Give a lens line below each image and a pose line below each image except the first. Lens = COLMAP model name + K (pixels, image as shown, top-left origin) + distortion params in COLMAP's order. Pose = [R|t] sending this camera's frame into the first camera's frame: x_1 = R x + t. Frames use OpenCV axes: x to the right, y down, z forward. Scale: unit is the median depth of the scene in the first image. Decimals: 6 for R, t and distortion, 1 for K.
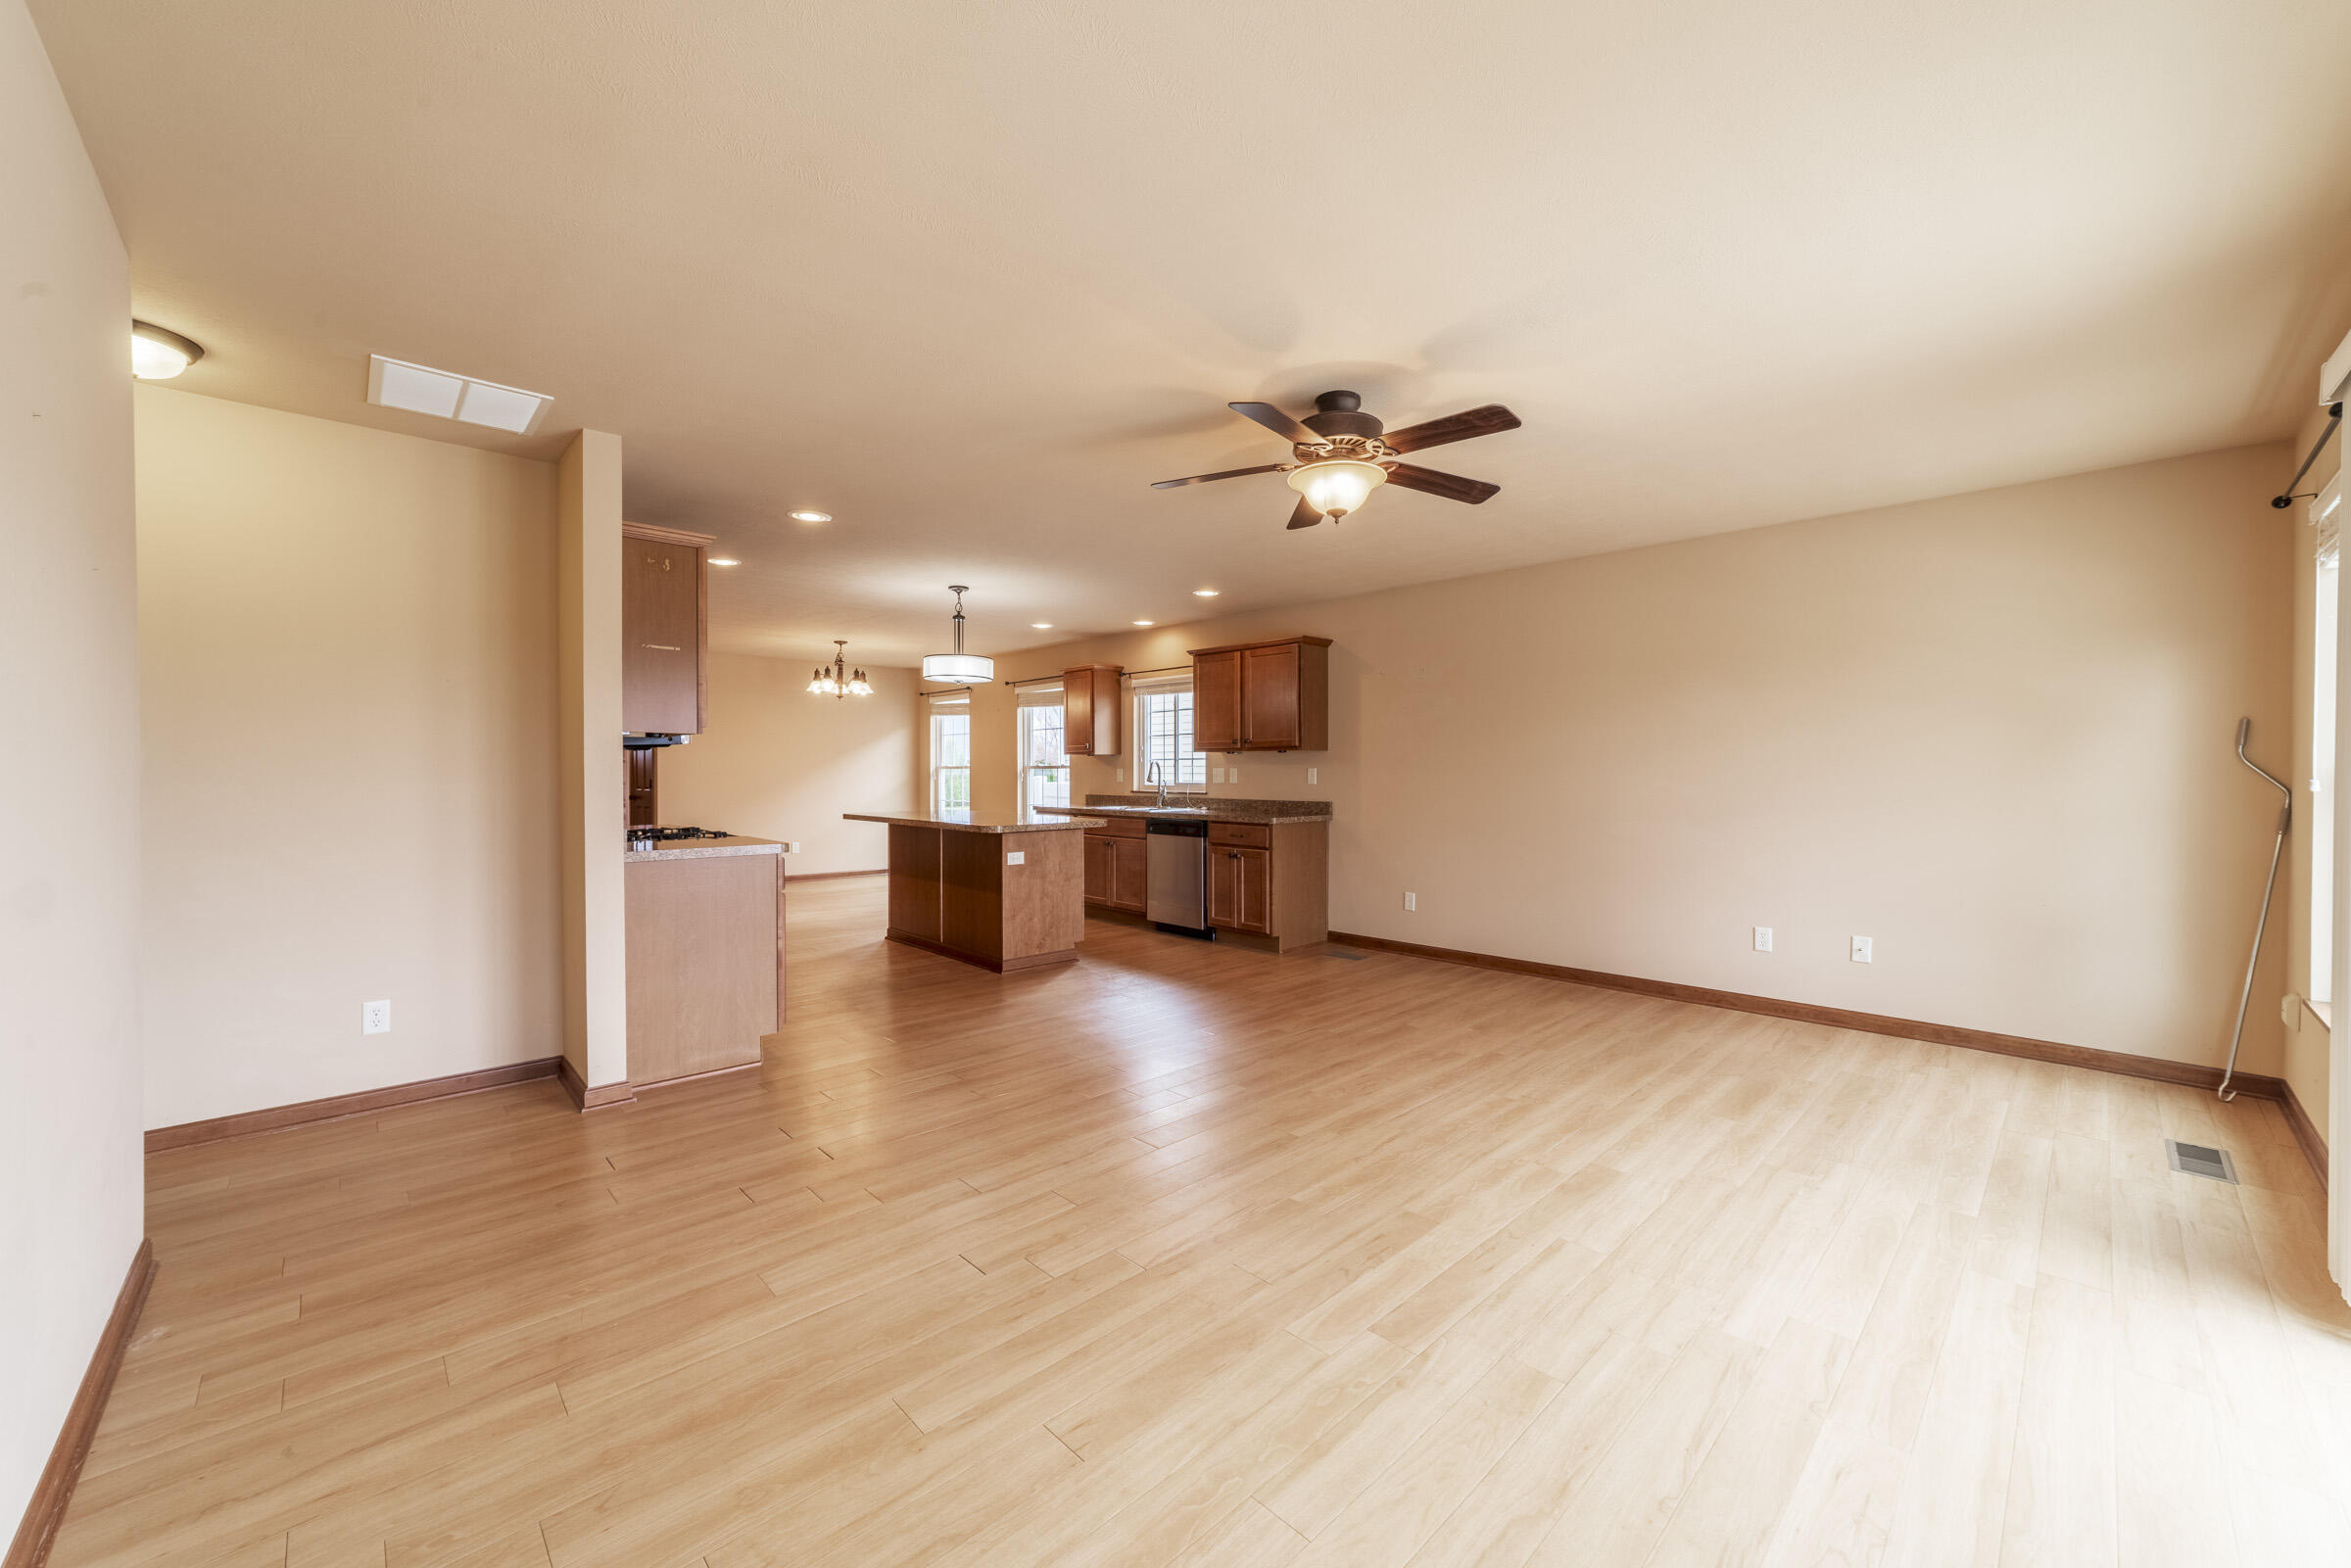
lens RADIAL K [[881.5, 0, 1182.7], [0, 881.5, 785.3], [0, 0, 1]] dist [-0.019742, 0.009125]
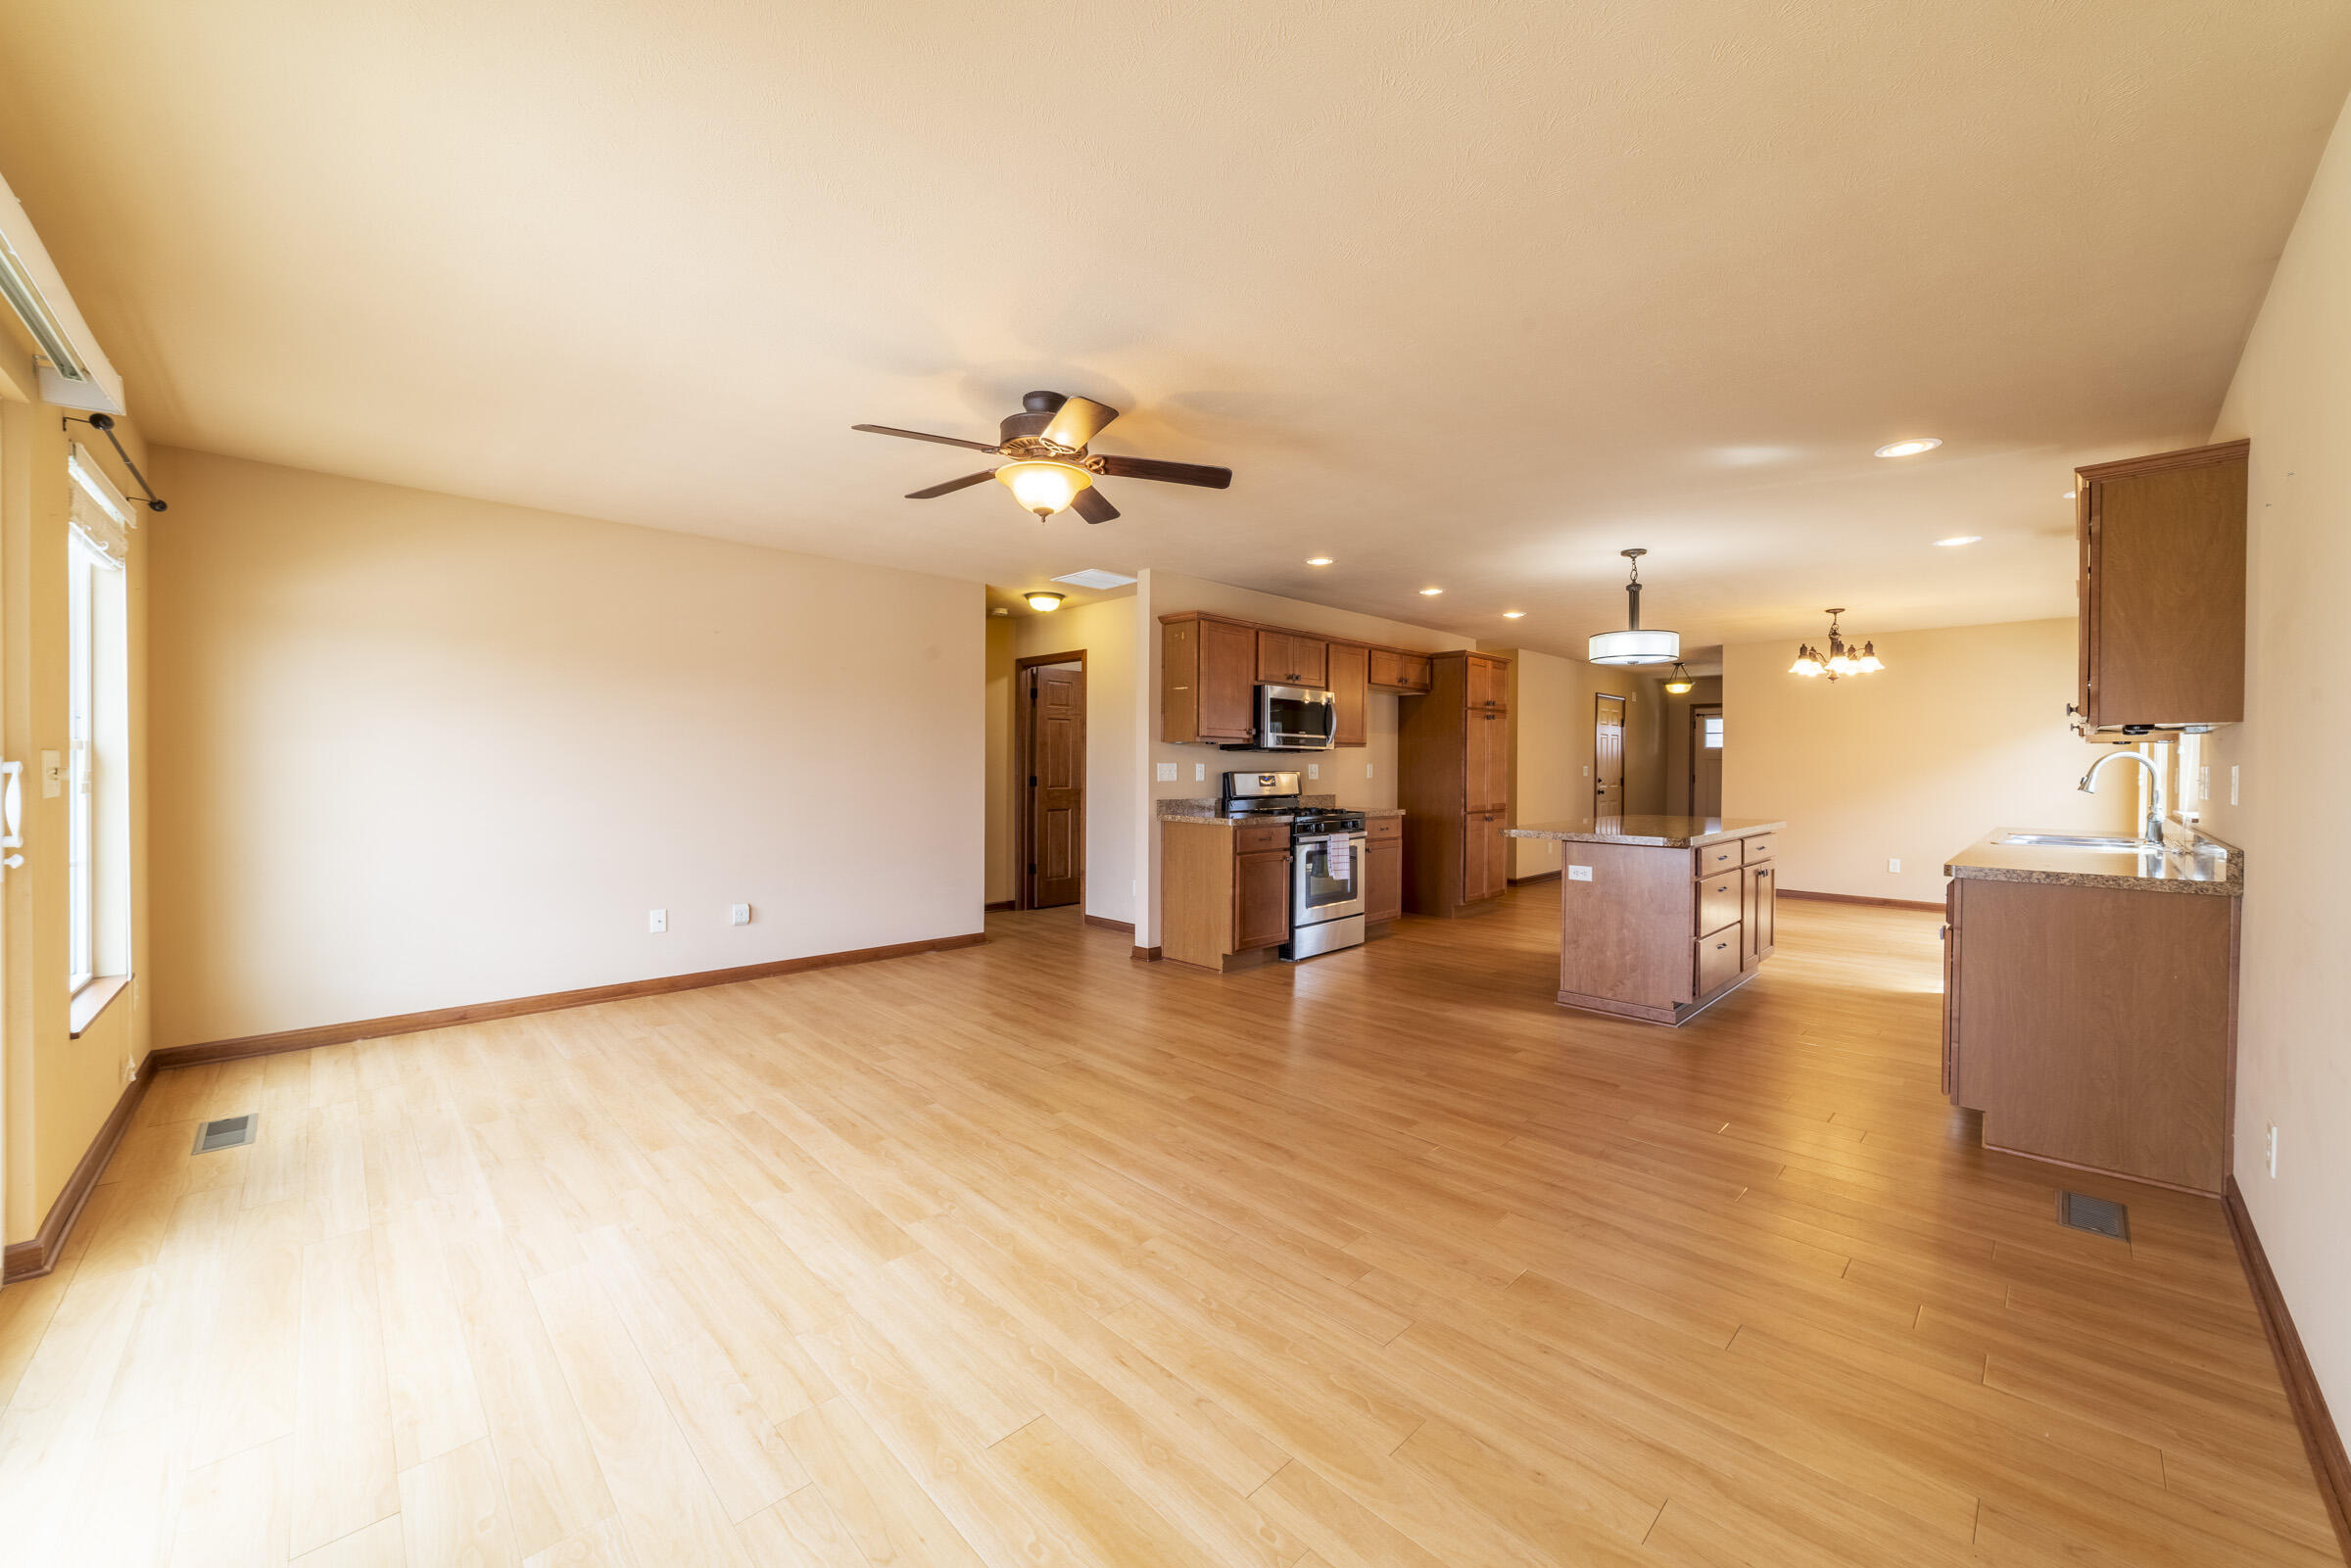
lens RADIAL K [[881.5, 0, 1182.7], [0, 881.5, 785.3], [0, 0, 1]] dist [-0.019742, 0.009125]
pose [[0.018778, 0.018578, -0.999651, 1.230902], [-0.020023, 0.999634, 0.018202, -0.015642], [0.999623, 0.019674, 0.019143, 1.175773]]
